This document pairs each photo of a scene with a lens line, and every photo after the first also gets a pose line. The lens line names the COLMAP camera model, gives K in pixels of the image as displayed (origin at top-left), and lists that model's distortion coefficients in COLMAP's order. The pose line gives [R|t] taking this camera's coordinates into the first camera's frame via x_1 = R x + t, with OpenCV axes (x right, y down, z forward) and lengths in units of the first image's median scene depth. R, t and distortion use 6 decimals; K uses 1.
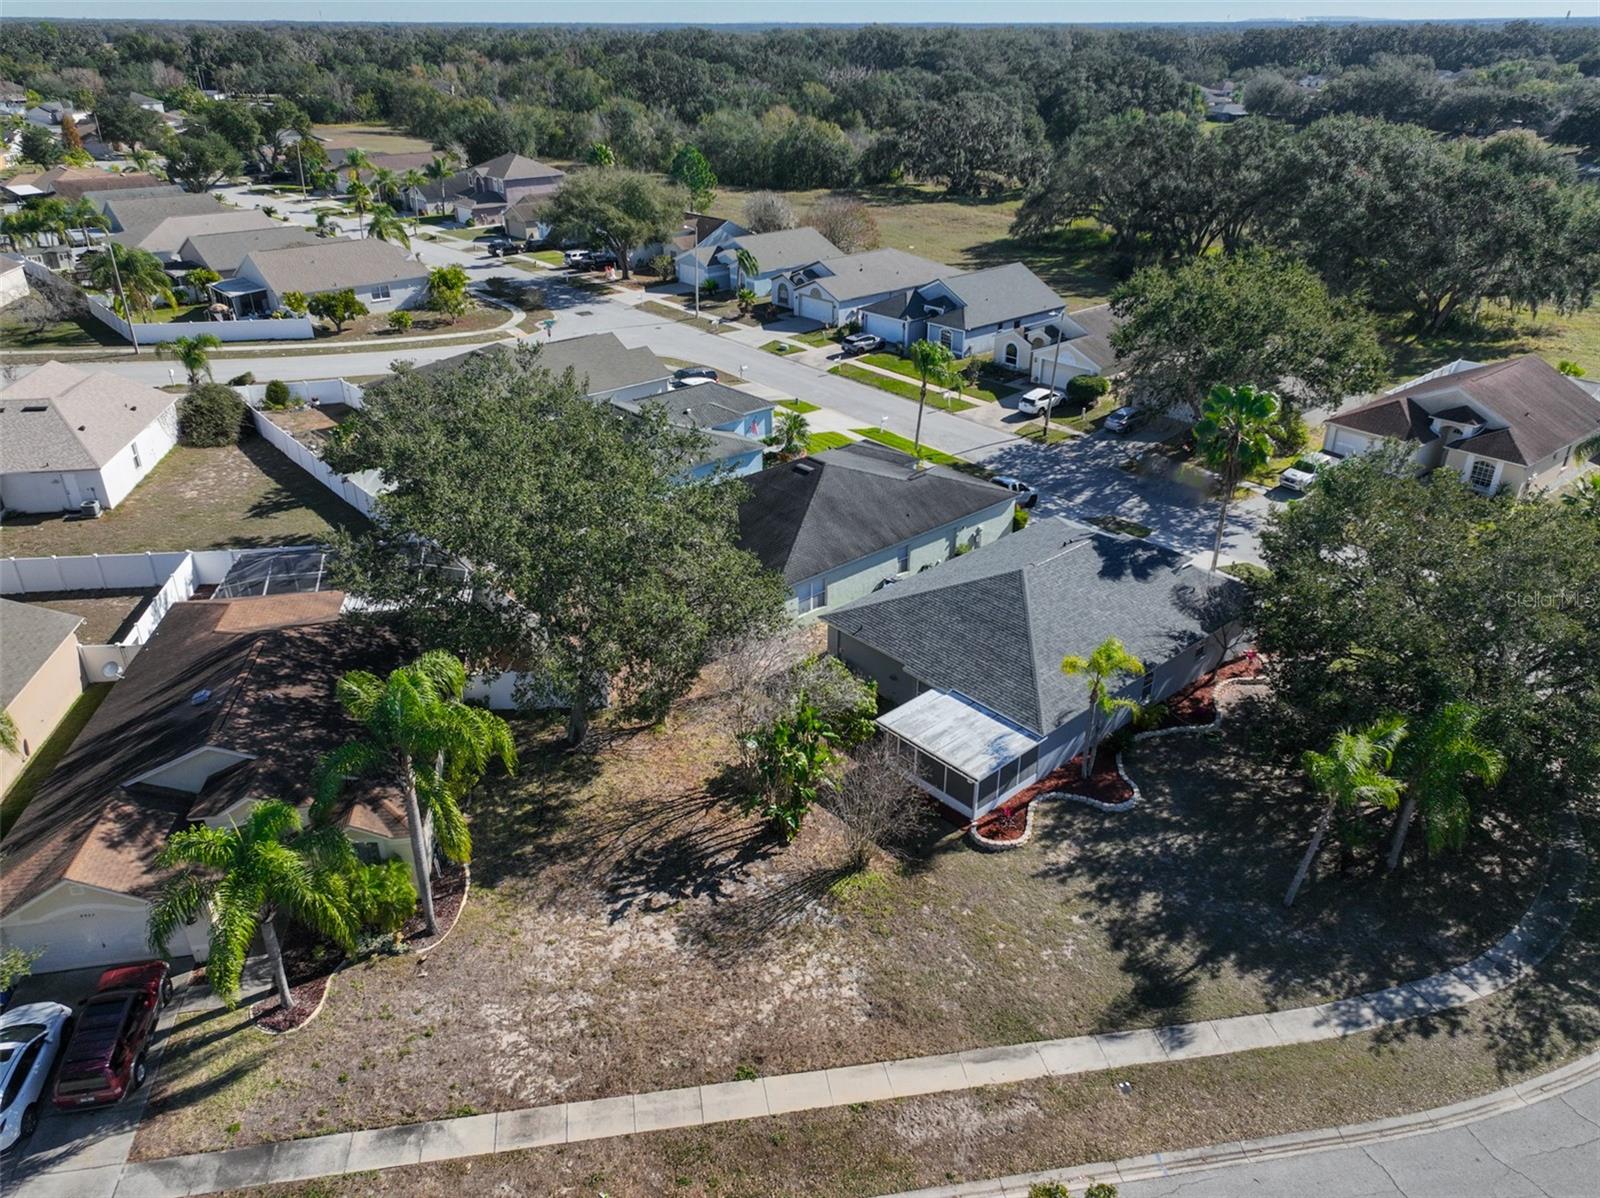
lens RADIAL K [[1114.1, 0, 805.8], [0, 1114.1, 599.1], [0, 0, 1]] dist [0.007226, 0.003914]
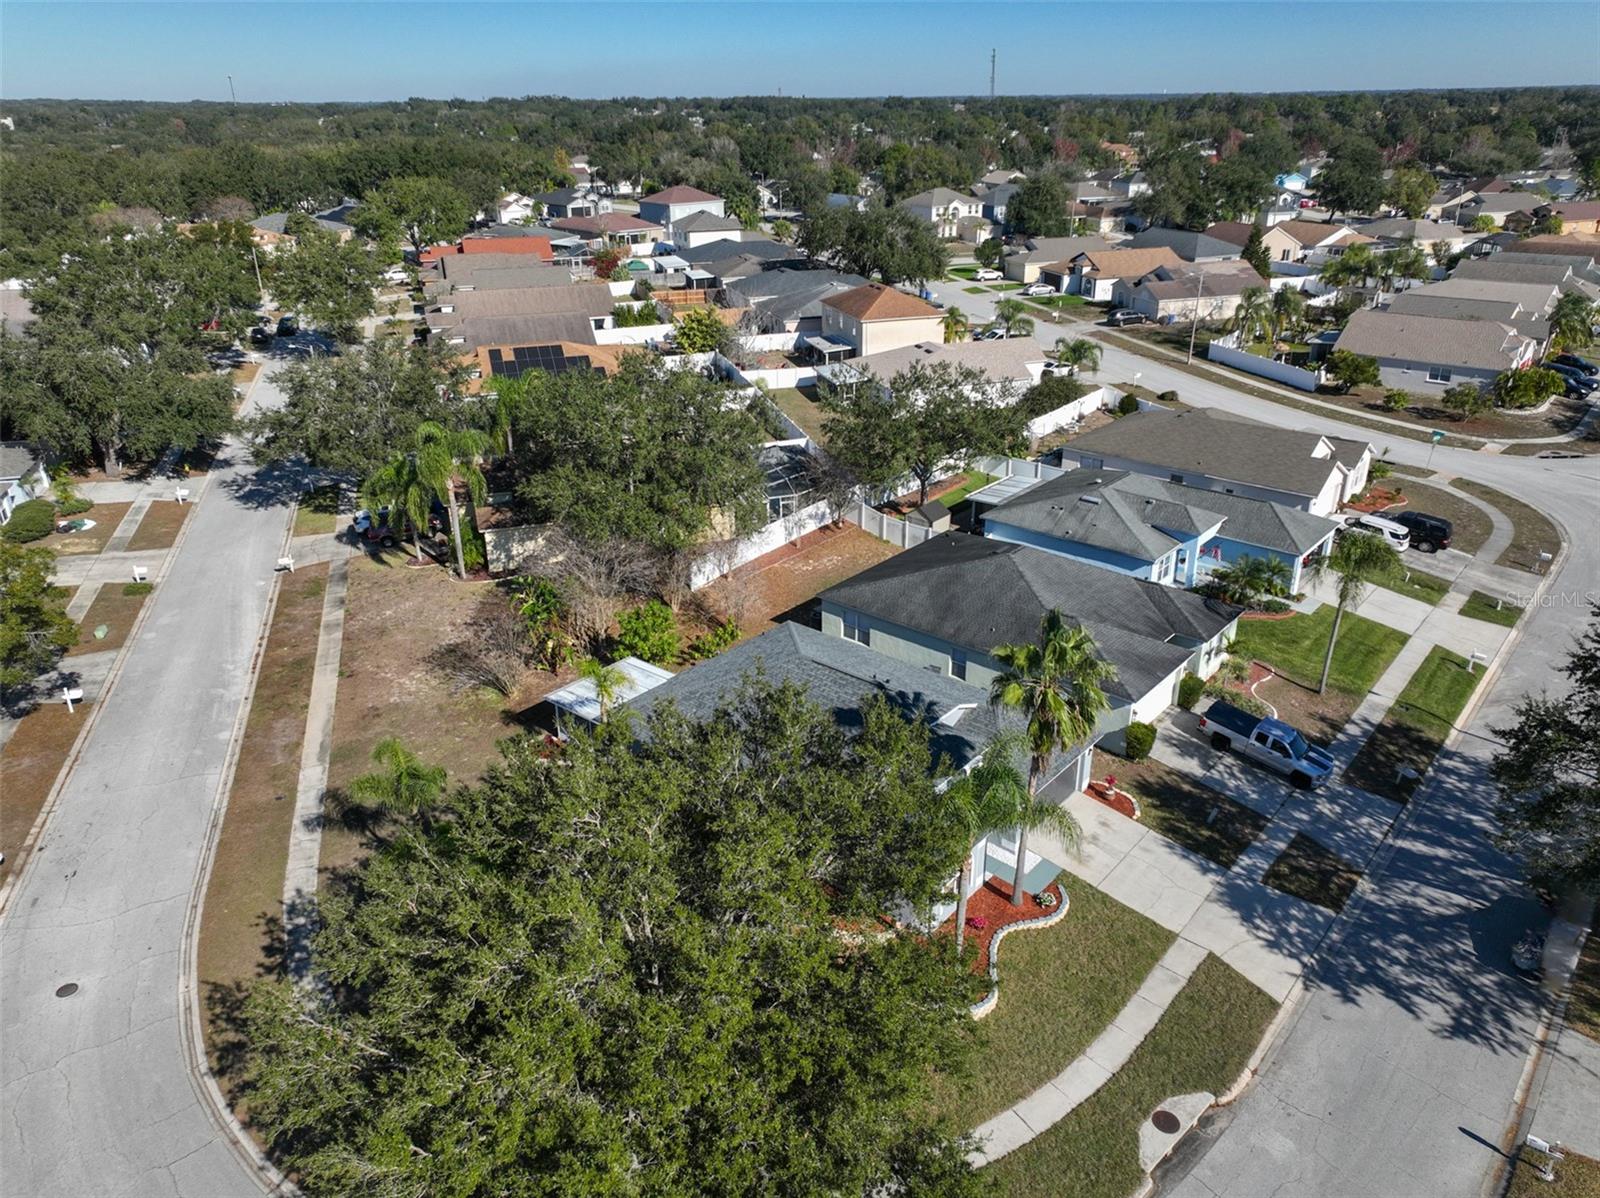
lens RADIAL K [[1114.1, 0, 805.8], [0, 1114.1, 599.1], [0, 0, 1]] dist [0.007226, 0.003914]
pose [[0.145376, 0.406529, -0.901998, 1.539631], [-0.448011, 0.839906, 0.306338, -0.535453], [0.882129, 0.359571, 0.304231, 1.002696]]
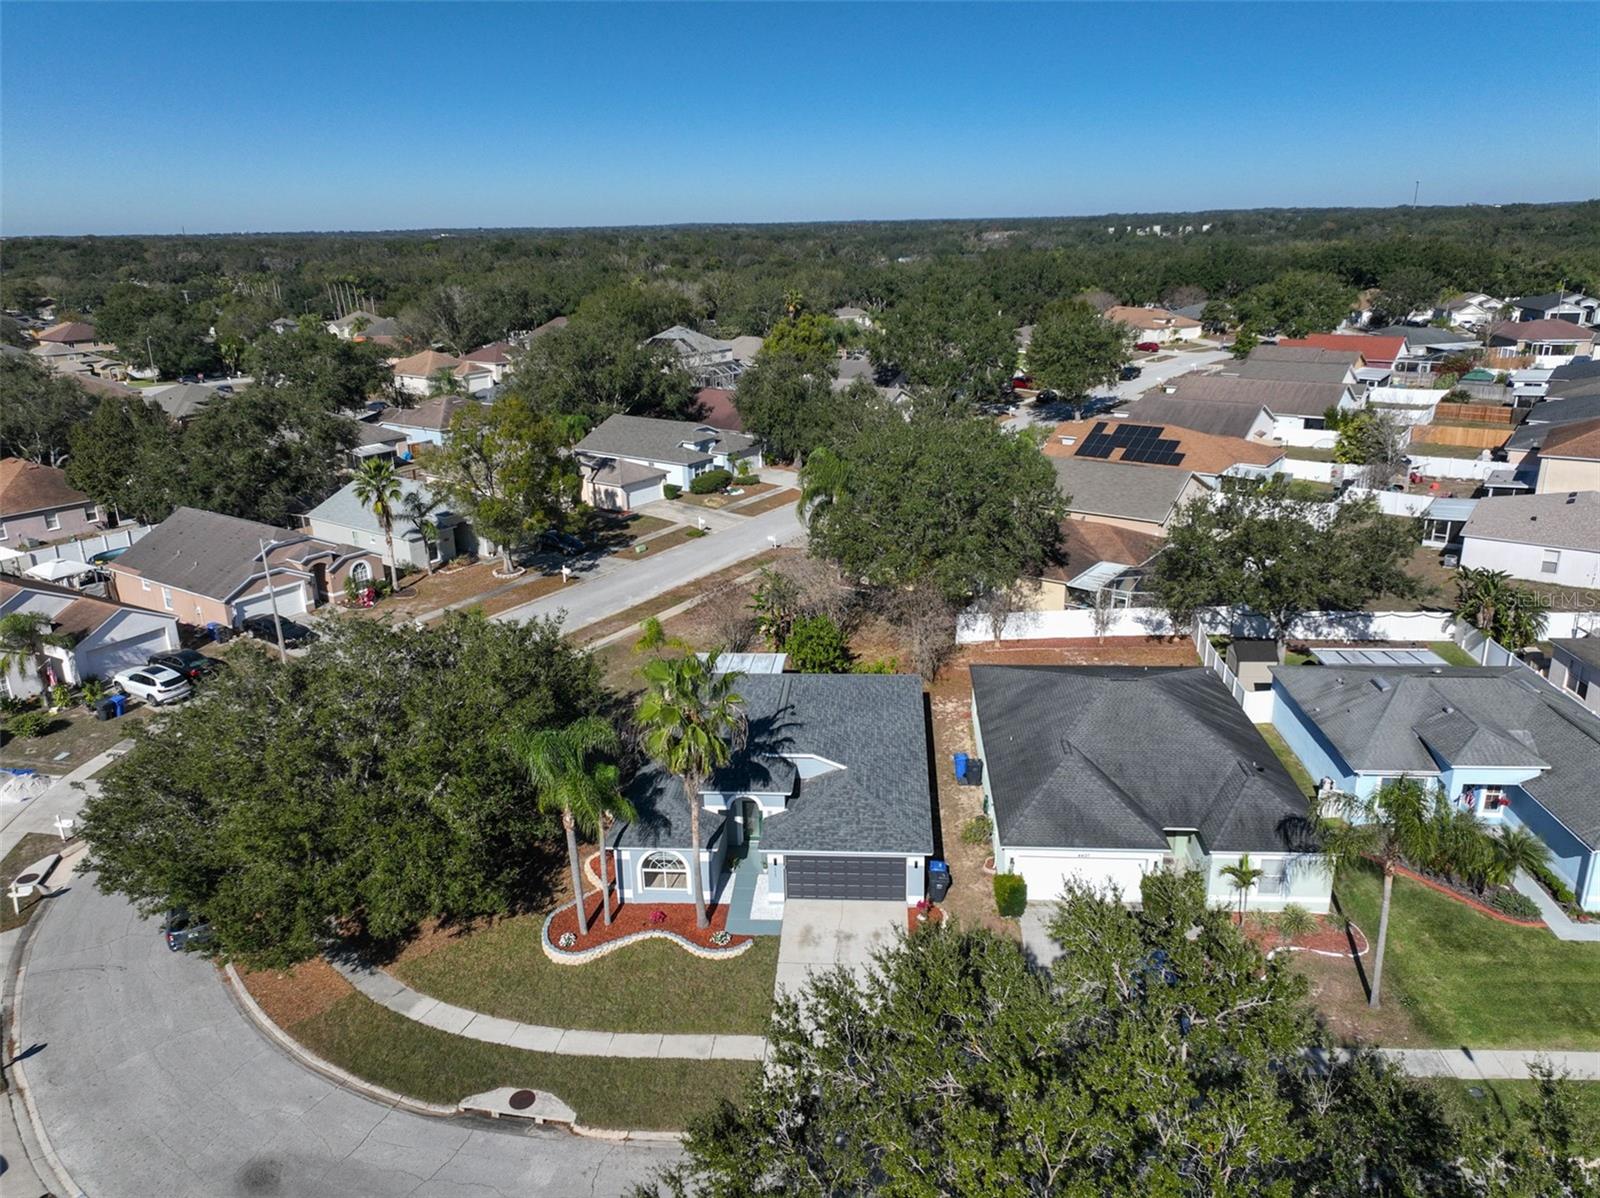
lens RADIAL K [[1114.1, 0, 805.8], [0, 1114.1, 599.1], [0, 0, 1]] dist [0.007226, 0.003914]
pose [[-0.712394, 0.242106, -0.658696, 1.271366], [-0.301090, 0.742387, 0.598503, -1.058963], [0.633908, 0.624697, -0.455976, 2.117252]]
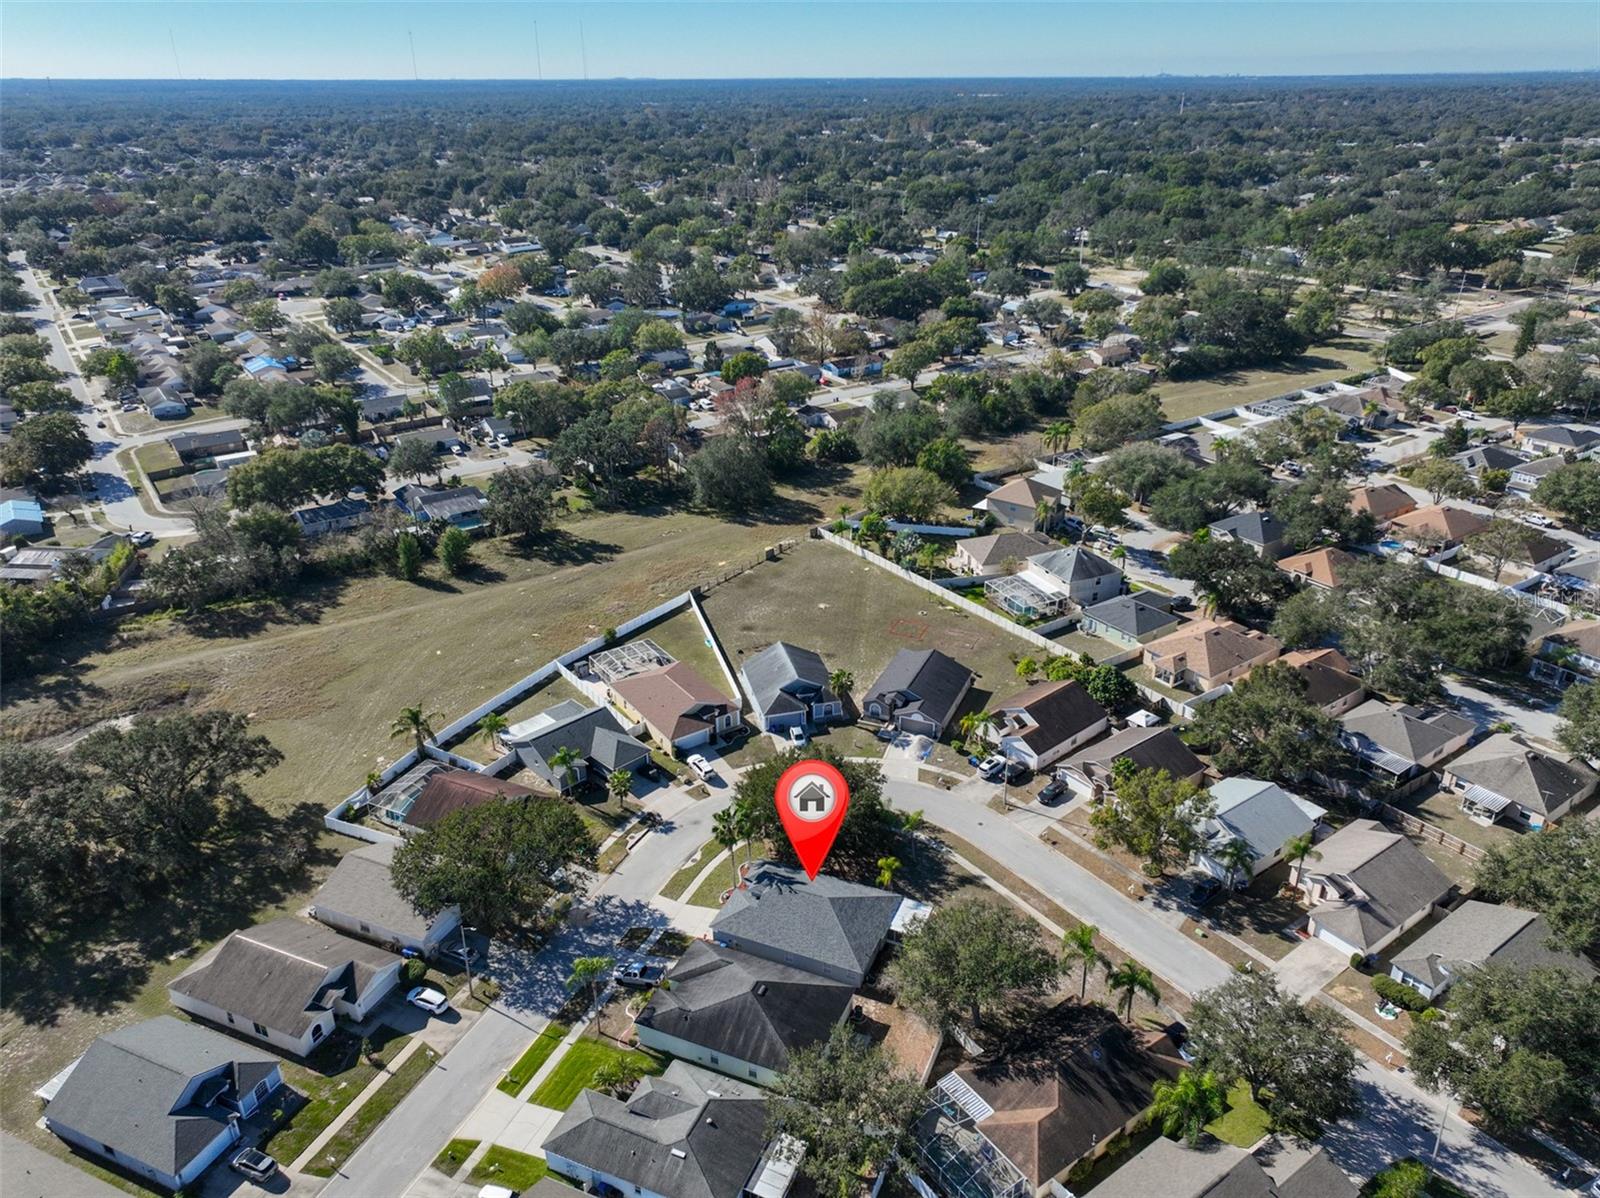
lens RADIAL K [[1080.6, 0, 803.5], [0, 1080.6, 647.4], [0, 0, 1]] dist [0.010860, 0.001500]
pose [[-0.433923, -0.415360, 0.799492, -2.097031], [0.418874, 0.692641, 0.587191, -2.642954], [-0.797656, 0.589682, -0.126569, 1.482051]]
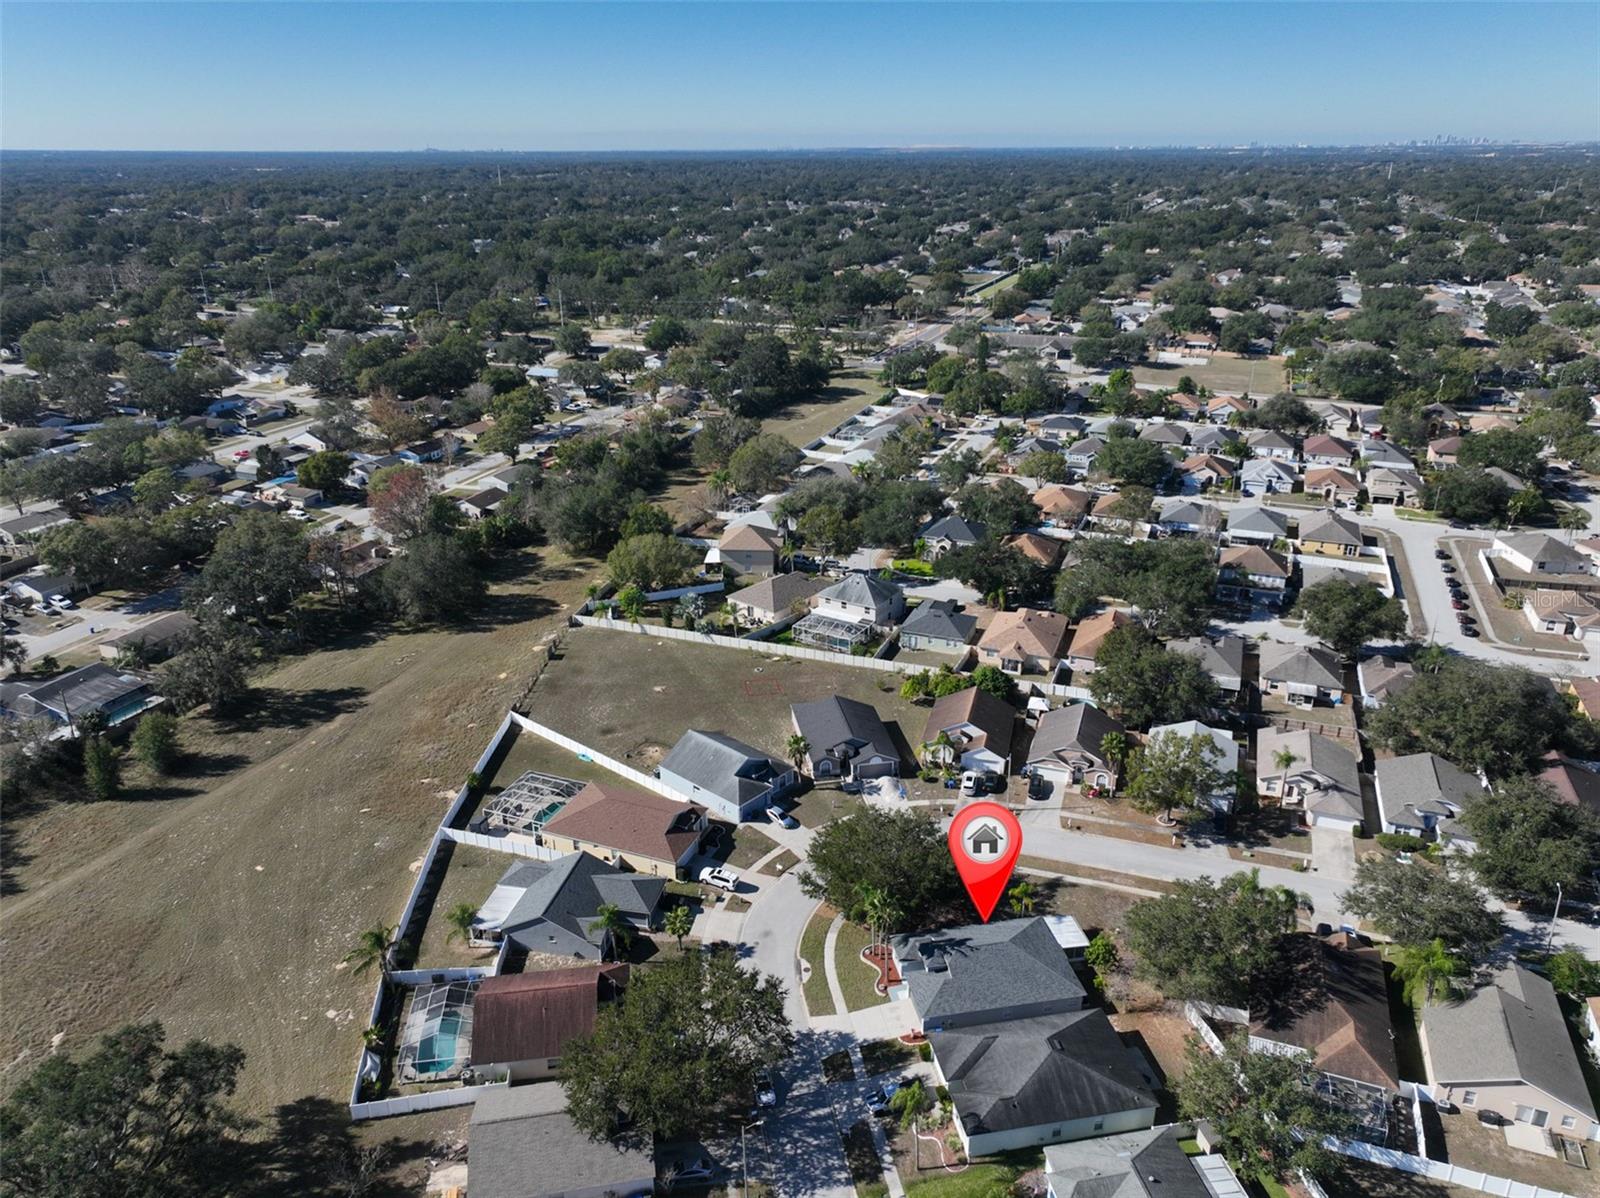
lens RADIAL K [[1114.1, 0, 805.8], [0, 1114.1, 599.1], [0, 0, 1]] dist [0.007226, 0.003914]
pose [[-0.859480, -0.185560, 0.476300, -0.633021], [0.240823, 0.674909, 0.697497, -3.348154], [-0.450887, 0.714189, -0.535383, 2.845664]]
